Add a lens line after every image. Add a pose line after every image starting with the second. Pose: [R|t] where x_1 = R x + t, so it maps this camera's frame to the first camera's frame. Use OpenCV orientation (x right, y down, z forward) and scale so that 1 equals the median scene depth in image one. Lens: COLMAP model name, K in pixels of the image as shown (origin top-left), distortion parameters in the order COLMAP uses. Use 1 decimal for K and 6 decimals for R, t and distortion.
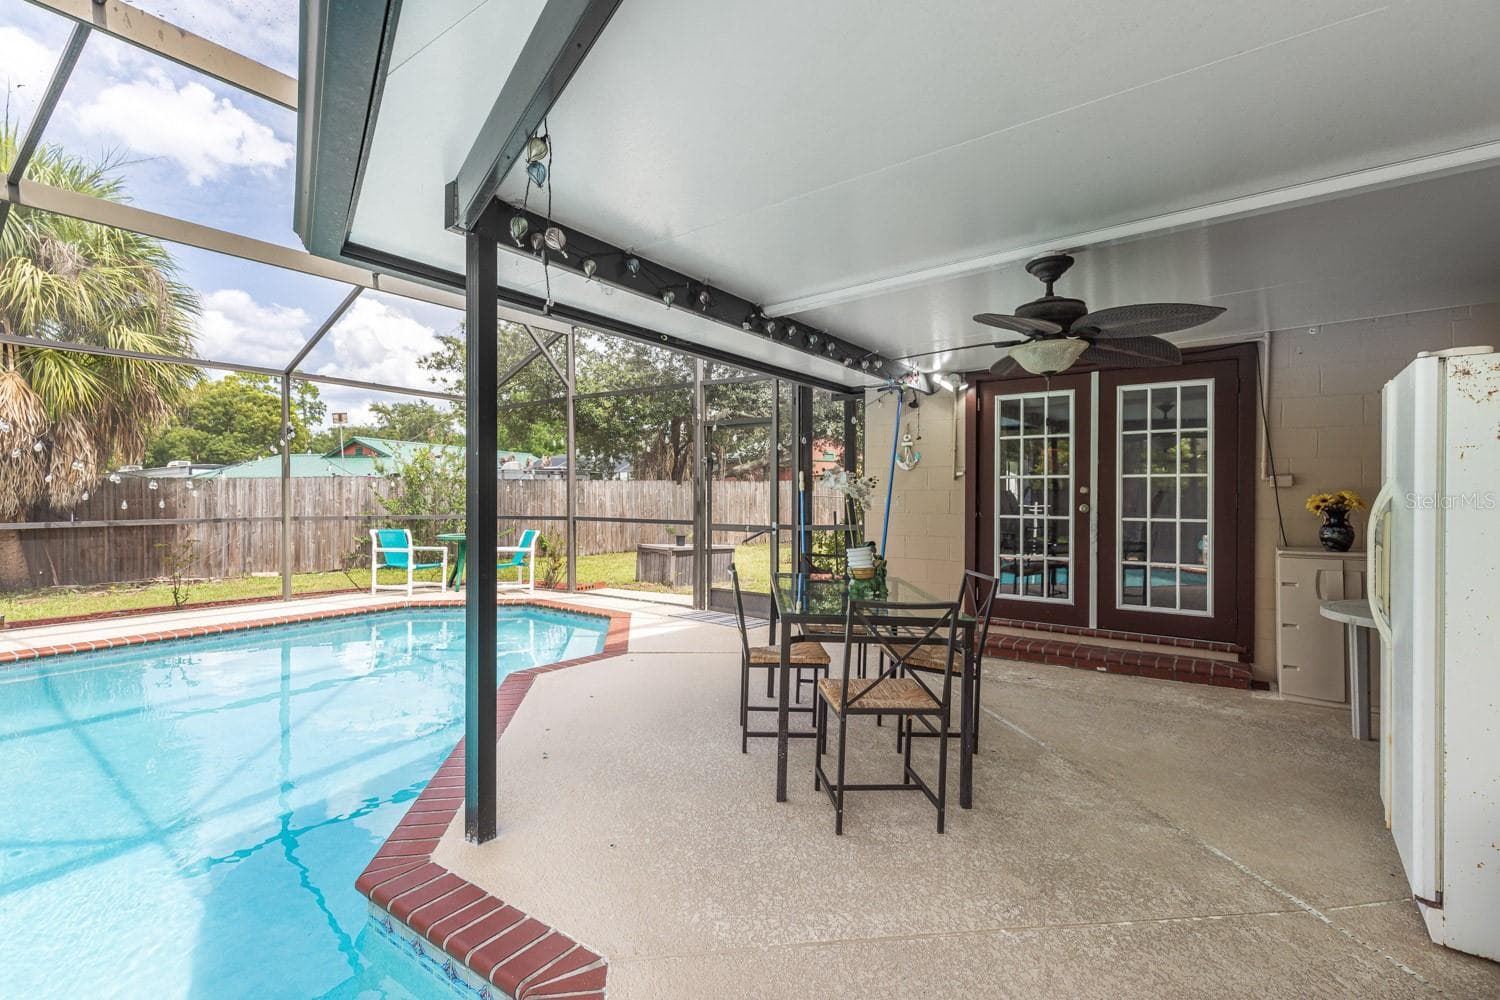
lens RADIAL K [[671.2, 0, 750.0], [0, 671.2, 500.0], [0, 0, 1]] dist [-0.000215, -0.000208]
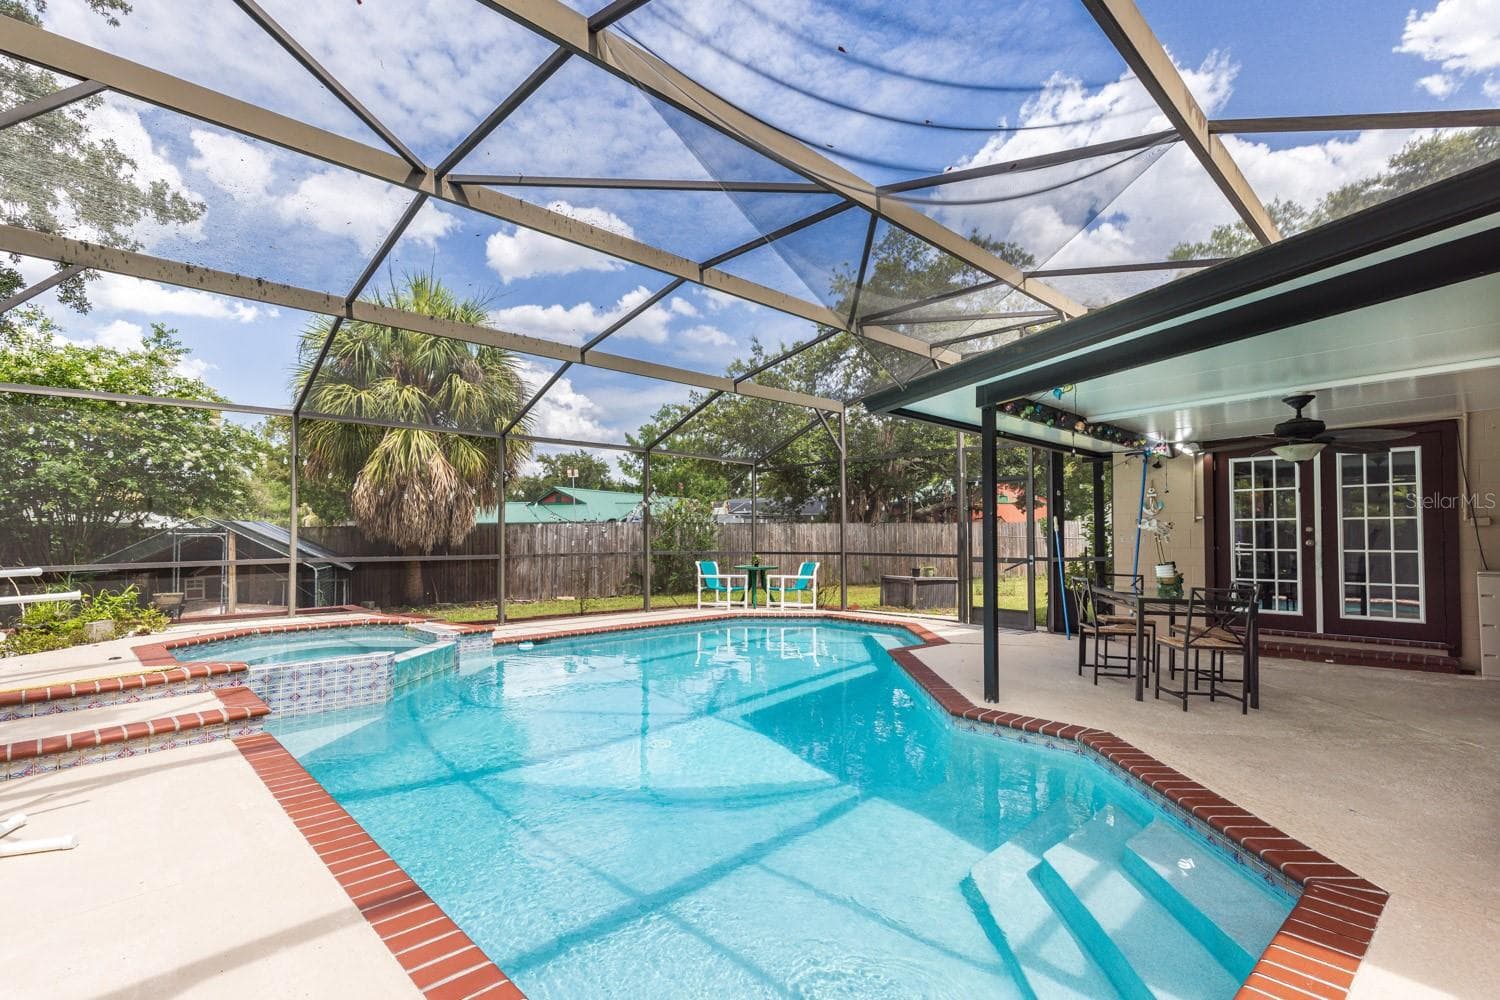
lens RADIAL K [[665.2, 0, 751.1], [0, 665.2, 522.5], [0, 0, 1]] dist [0.001642, -0.000032]
pose [[0.979476, -0.007668, -0.201414, -0.294721], [0.001876, 0.999580, -0.028932, 0.007282], [0.201551, 0.027960, 0.979079, -0.475497]]
